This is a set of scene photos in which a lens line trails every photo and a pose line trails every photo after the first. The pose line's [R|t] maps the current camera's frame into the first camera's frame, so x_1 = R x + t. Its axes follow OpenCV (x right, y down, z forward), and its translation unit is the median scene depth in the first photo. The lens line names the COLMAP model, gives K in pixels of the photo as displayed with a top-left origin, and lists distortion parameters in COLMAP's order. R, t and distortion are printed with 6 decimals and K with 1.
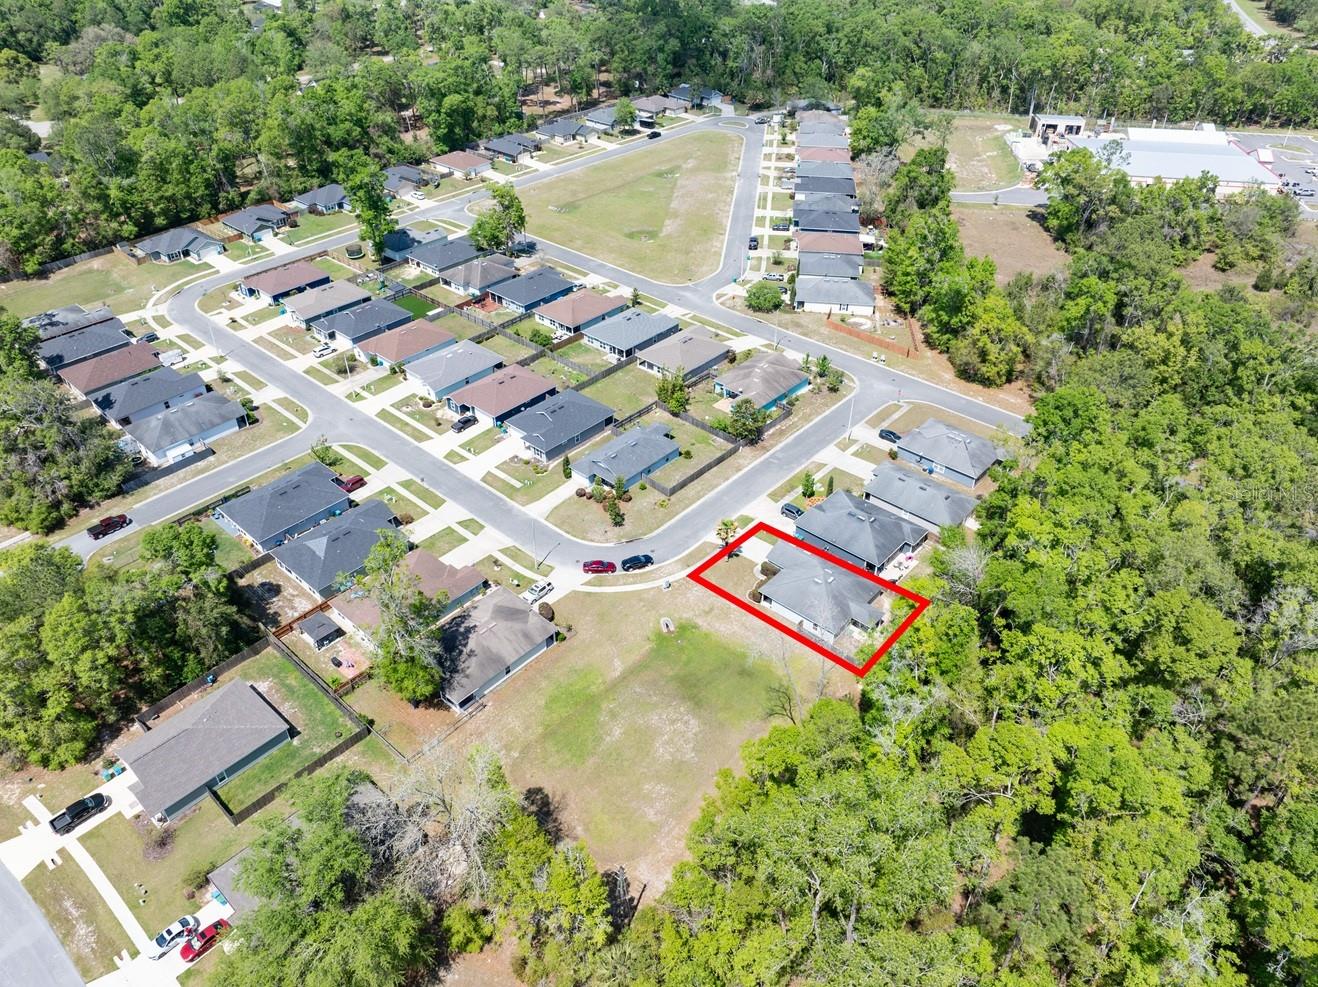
lens RADIAL K [[929.5, 0, 659.0], [0, 929.5, 493.5], [0, 0, 1]] dist [-0.038598, 0.004204]
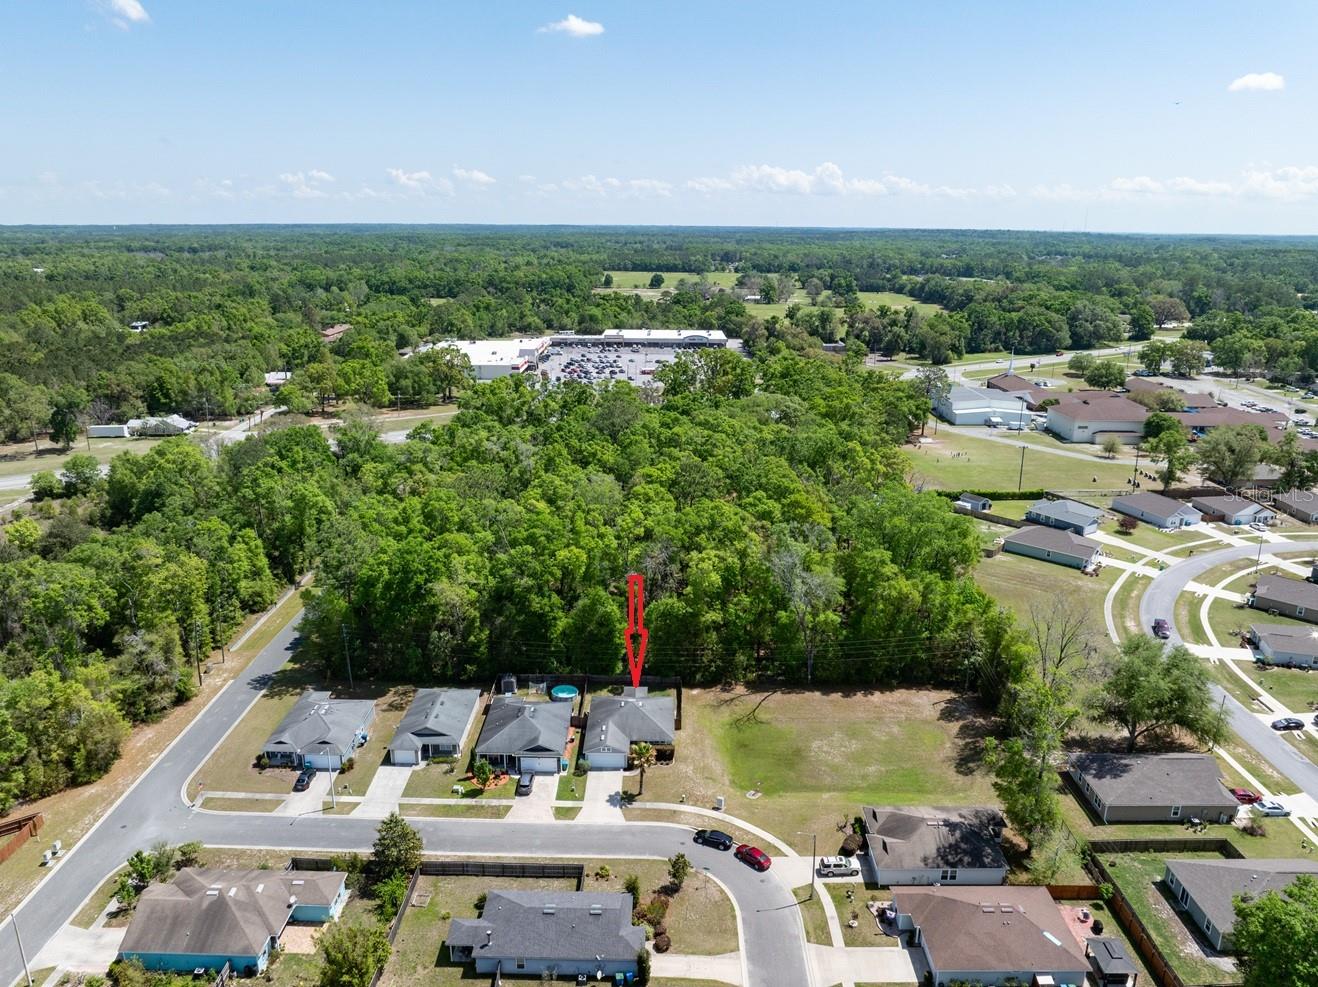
lens RADIAL K [[929.5, 0, 659.0], [0, 929.5, 493.5], [0, 0, 1]] dist [-0.038598, 0.004204]
pose [[-0.657993, -0.220094, 0.720142, -0.592713], [0.436607, 0.667670, 0.602985, -0.744240], [-0.613531, 0.711179, -0.343227, 1.242215]]
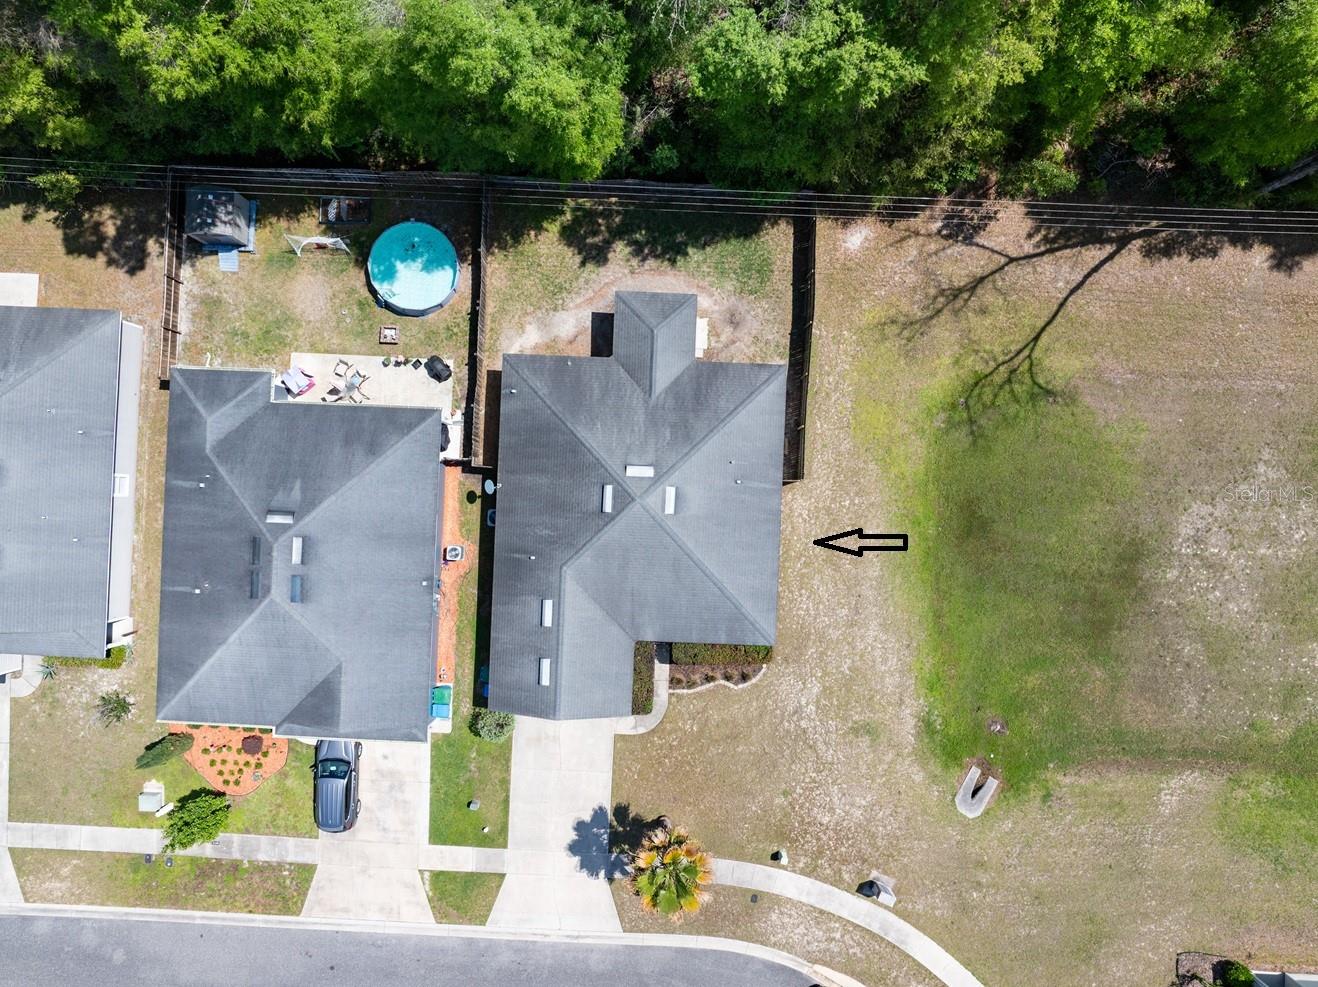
lens RADIAL K [[929.5, 0, 659.0], [0, 929.5, 493.5], [0, 0, 1]] dist [-0.038598, 0.004204]
pose [[-0.632412, -0.774632, 0.000033, 0.183691], [0.452974, -0.369774, 0.811223, -0.165956], [-0.628387, 0.513042, 0.584738, 0.861742]]
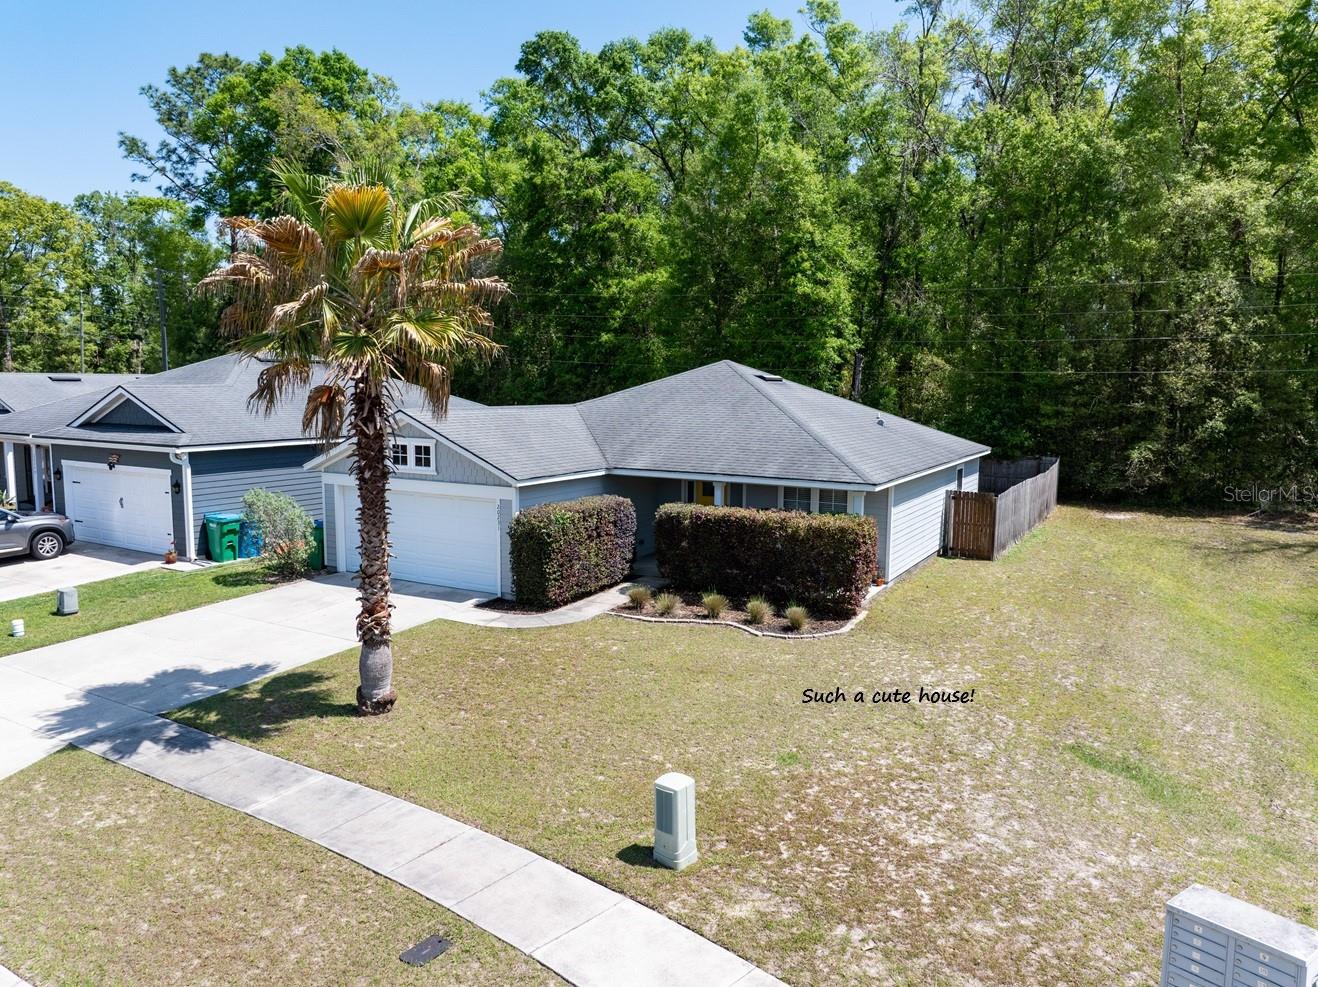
lens RADIAL K [[929.5, 0, 659.0], [0, 929.5, 493.5], [0, 0, 1]] dist [-0.038598, 0.004204]
pose [[-0.208302, -0.121054, 0.970544, -0.028237], [0.569003, 0.792105, 0.220920, 0.057738], [-0.795516, 0.598260, -0.096117, 1.108186]]
